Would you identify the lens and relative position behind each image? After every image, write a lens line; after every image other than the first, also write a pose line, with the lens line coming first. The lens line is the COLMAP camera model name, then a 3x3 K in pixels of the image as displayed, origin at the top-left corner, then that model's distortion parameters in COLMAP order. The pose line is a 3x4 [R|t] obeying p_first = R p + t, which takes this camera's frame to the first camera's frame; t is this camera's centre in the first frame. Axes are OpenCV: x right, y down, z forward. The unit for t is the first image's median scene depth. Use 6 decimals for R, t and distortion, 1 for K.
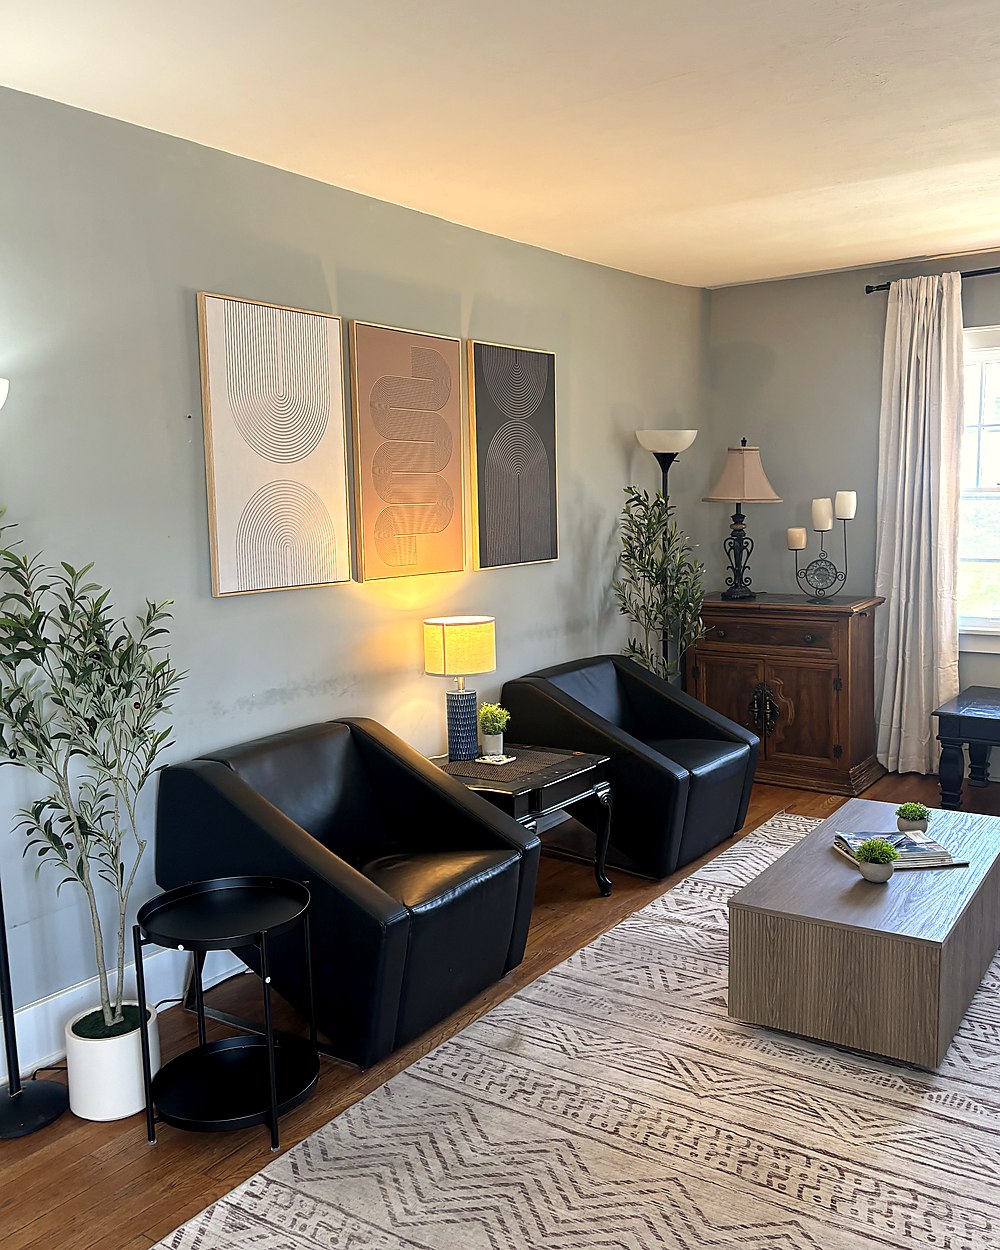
lens RADIAL K [[1071.7, 0, 505.9], [0, 1071.7, 626.2], [0, 0, 1]] dist [0.074540, -0.066205]
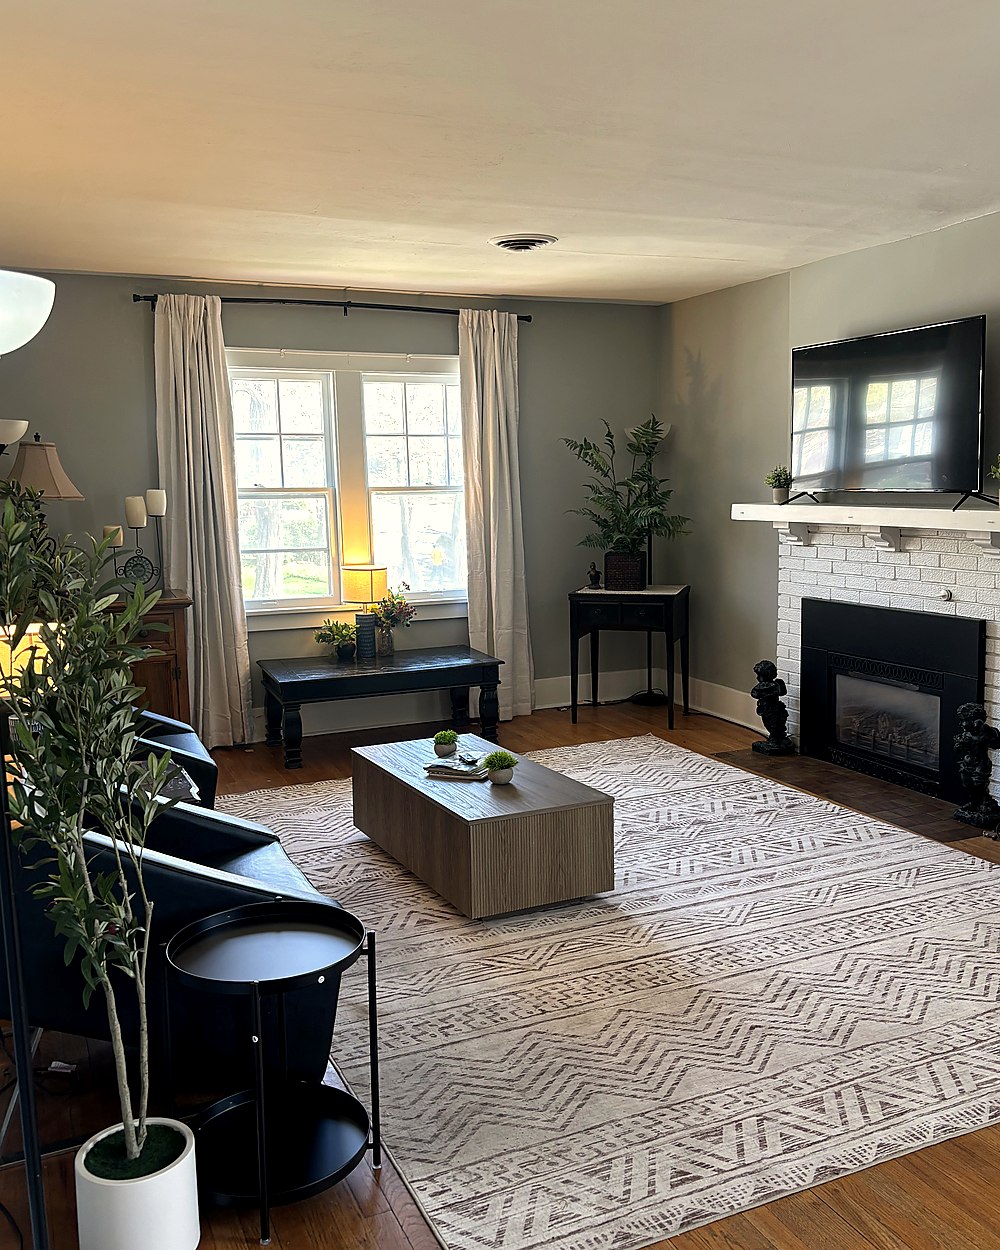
lens RADIAL K [[1071.7, 0, 500.3], [0, 1071.7, 614.1], [0, 0, 1]] dist [0.074540, -0.066205]
pose [[0.547028, -0.083924, 0.832897, -0.401334], [0.107887, 0.993732, 0.029272, 0.000042], [-0.830133, 0.073846, 0.552654, 0.168560]]
